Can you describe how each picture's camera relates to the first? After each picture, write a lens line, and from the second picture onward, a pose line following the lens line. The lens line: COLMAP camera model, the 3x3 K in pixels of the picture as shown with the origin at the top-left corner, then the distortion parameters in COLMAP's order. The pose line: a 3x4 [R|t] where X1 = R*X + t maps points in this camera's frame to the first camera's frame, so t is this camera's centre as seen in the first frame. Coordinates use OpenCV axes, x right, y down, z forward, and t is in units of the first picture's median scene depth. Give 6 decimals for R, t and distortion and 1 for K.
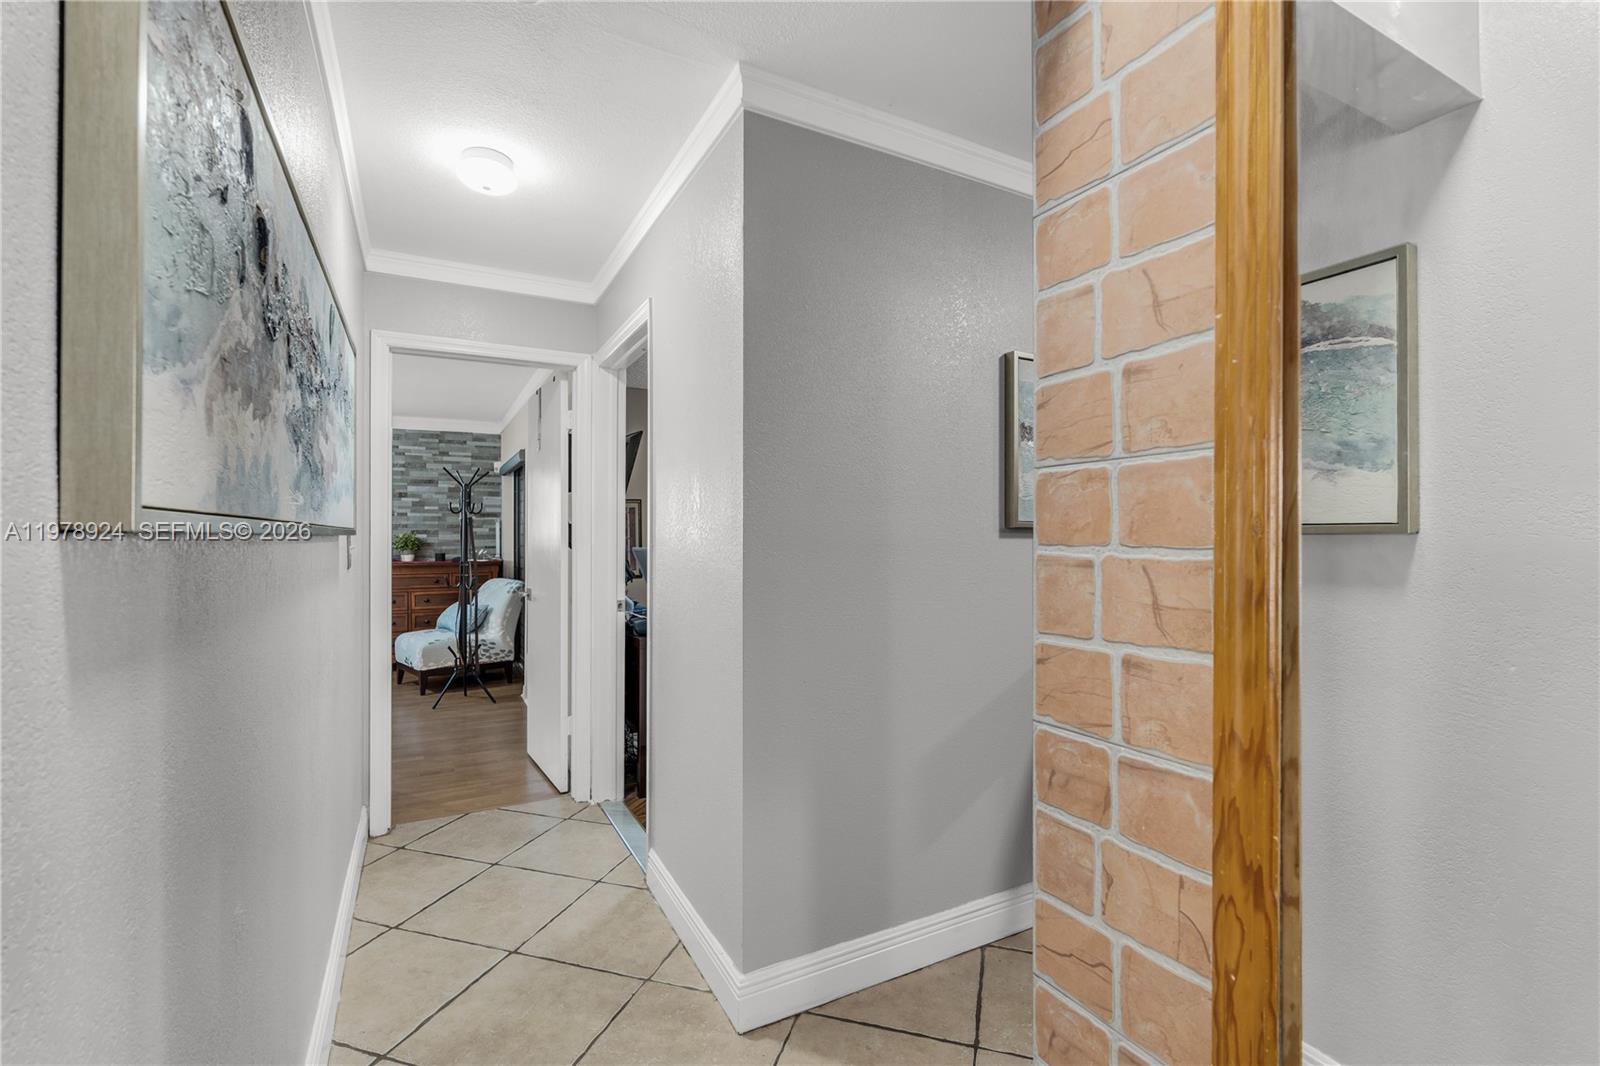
lens RADIAL K [[696.5, 0, 804.6], [0, 696.5, 522.8], [0, 0, 1]] dist [0.000352, -0.000012]
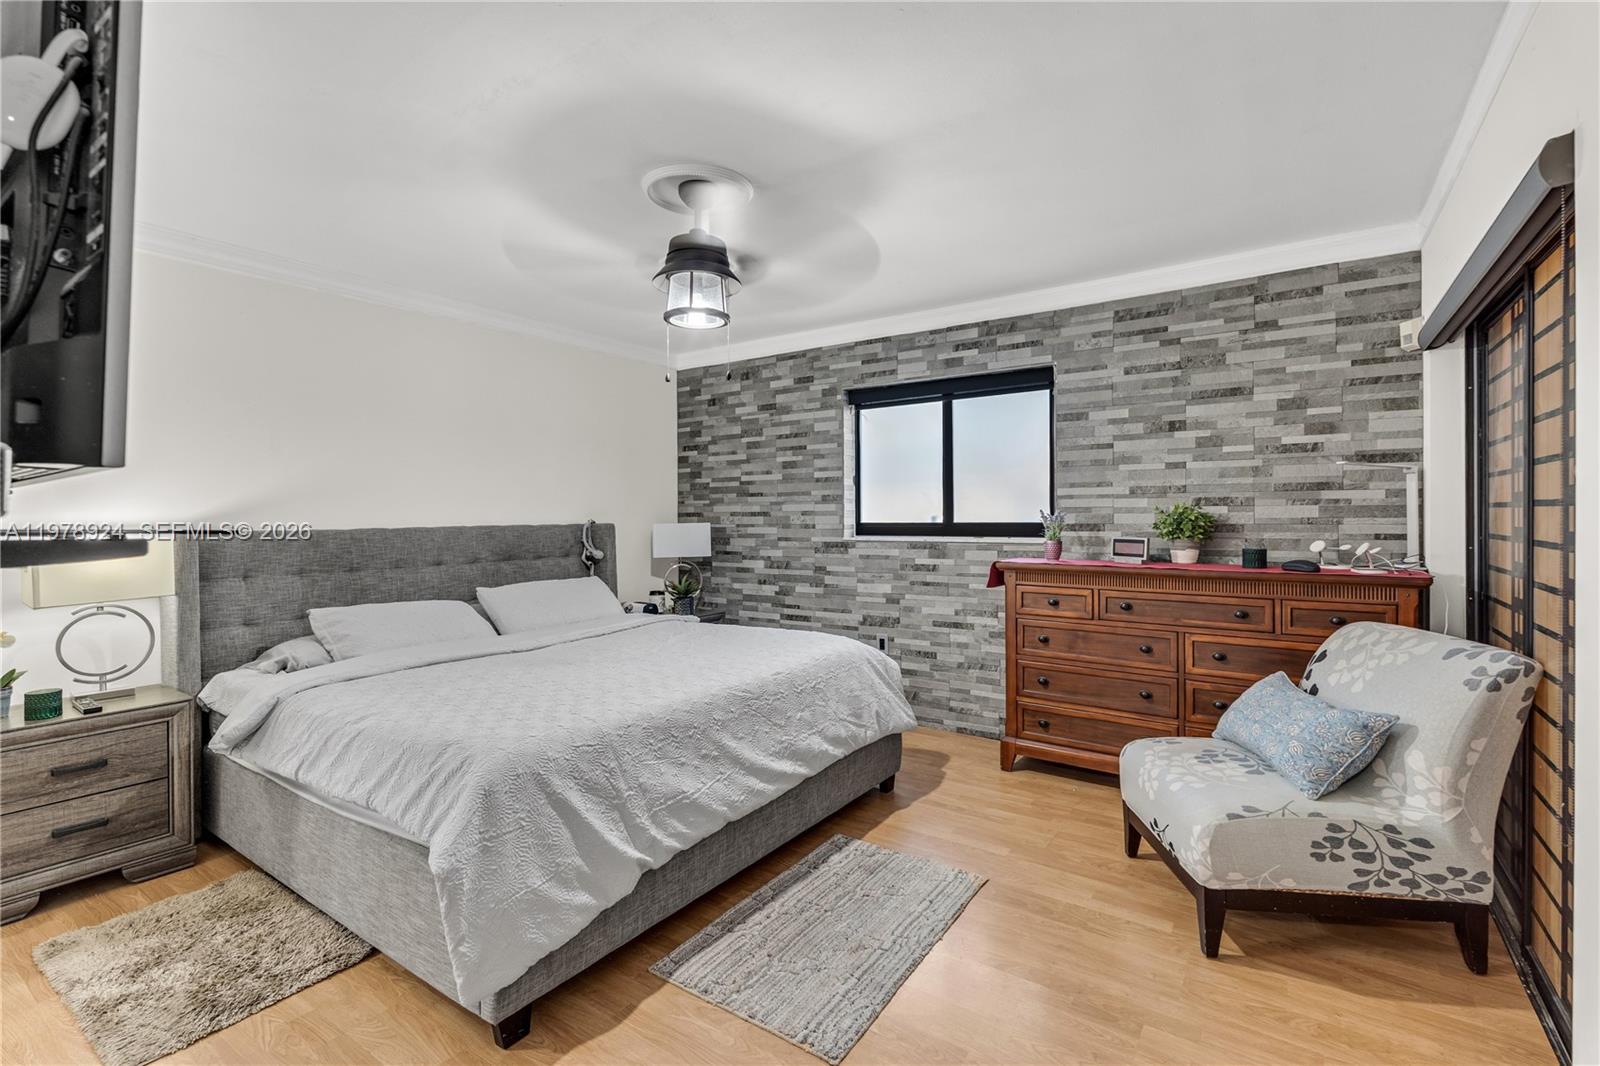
lens RADIAL K [[696.5, 0, 804.6], [0, 696.5, 522.8], [0, 0, 1]] dist [0.000352, -0.000012]
pose [[0.454143, 0.005038, -0.890914, -0.256597], [0.017906, 0.999730, 0.014780, 0.015740], [0.890749, -0.022665, 0.453931, 0.536965]]
